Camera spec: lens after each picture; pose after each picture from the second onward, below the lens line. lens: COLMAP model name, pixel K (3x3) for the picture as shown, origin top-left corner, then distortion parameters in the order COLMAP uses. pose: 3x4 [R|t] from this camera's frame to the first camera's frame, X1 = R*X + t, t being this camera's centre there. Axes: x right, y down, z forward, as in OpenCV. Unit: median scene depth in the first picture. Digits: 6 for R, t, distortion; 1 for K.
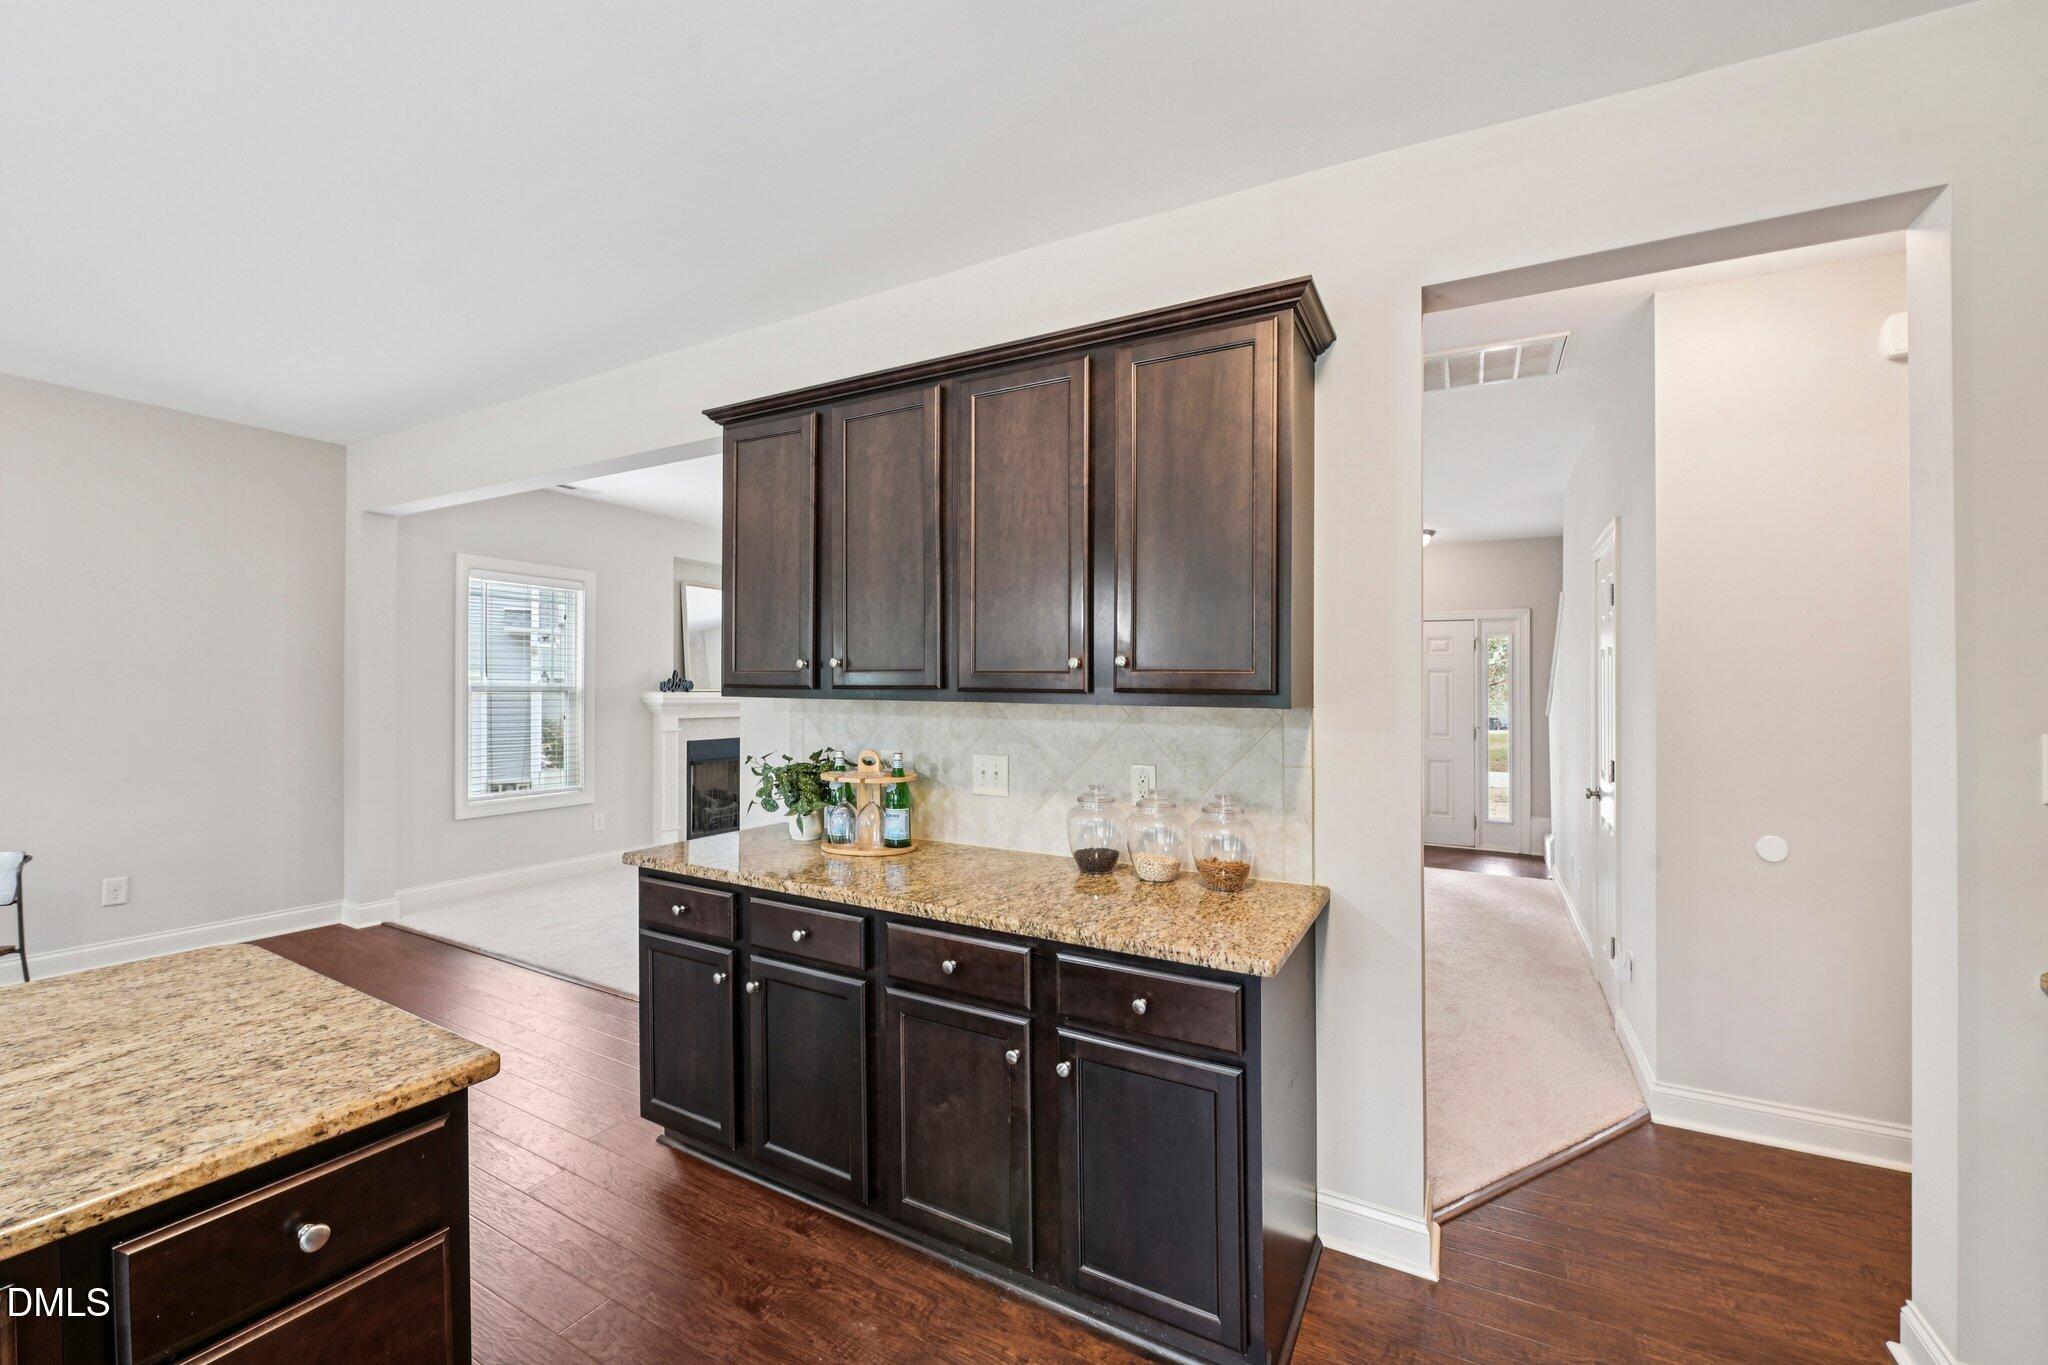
lens RADIAL K [[812.1, 0, 1023.5], [0, 812.1, 691.1], [0, 0, 1]] dist [-0.010209, -0.001201]
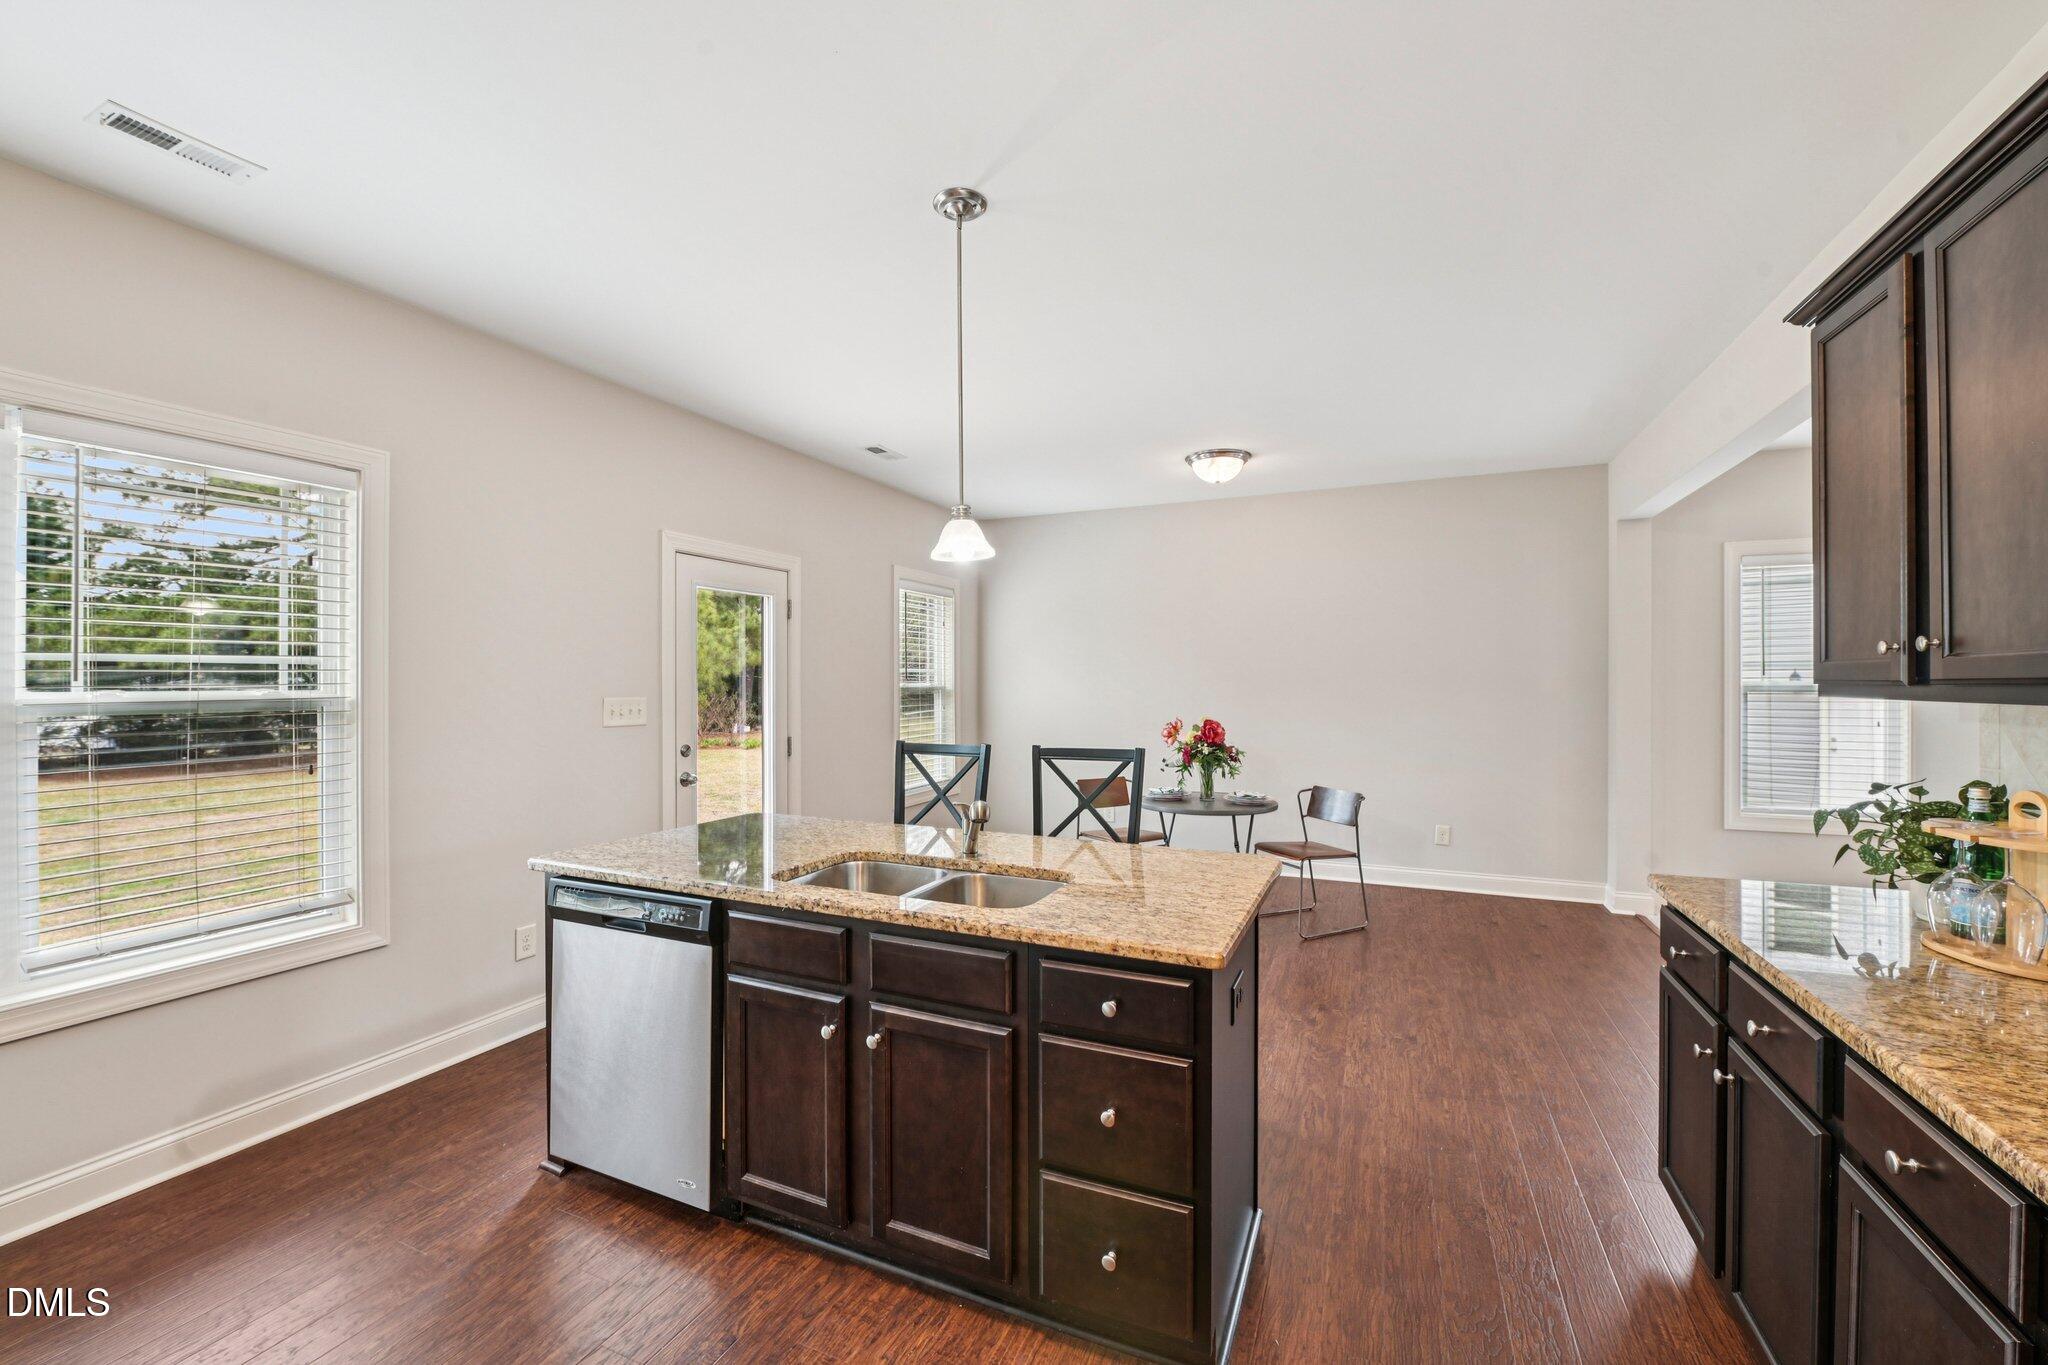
lens RADIAL K [[812.1, 0, 1039.2], [0, 812.1, 698.0], [0, 0, 1]] dist [-0.010209, -0.001201]
pose [[0.118028, 0.011113, -0.992948, 0.285736], [-0.005102, 0.999931, 0.010584, 0.004166], [0.992997, 0.003817, 0.118076, 0.238678]]
